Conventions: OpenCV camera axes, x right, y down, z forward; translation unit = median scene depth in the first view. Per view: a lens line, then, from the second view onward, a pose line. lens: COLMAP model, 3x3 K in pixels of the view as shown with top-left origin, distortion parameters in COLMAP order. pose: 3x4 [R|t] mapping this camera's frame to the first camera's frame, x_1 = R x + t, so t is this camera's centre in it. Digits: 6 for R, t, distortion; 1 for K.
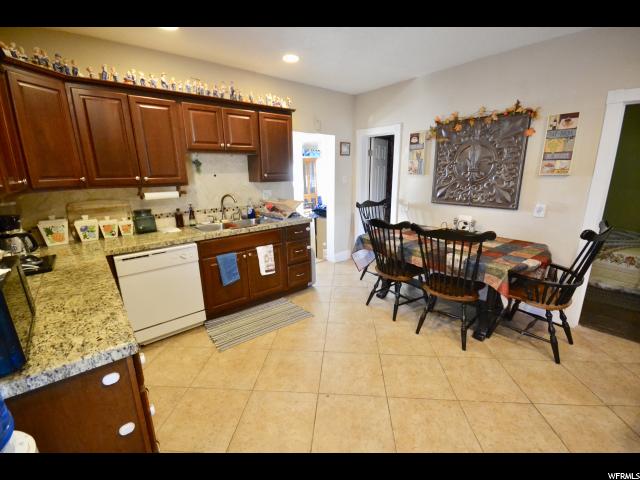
lens RADIAL K [[288.3, 0, 321.5], [0, 288.3, 240.6], [0, 0, 1]] dist [-0.001546, -0.000144]
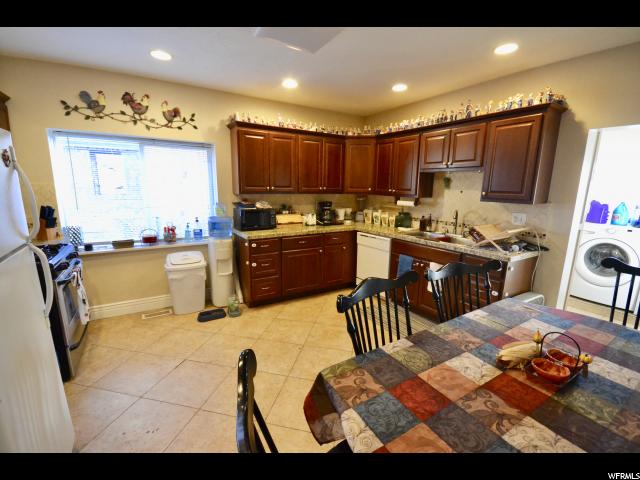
lens RADIAL K [[288.3, 0, 321.5], [0, 288.3, 240.6], [0, 0, 1]] dist [-0.001546, -0.000144]
pose [[-0.149670, 0.193385, -0.969640, 0.935598], [-0.251156, 0.941083, 0.226457, -0.209542], [0.956305, 0.277424, -0.092282, 0.821473]]
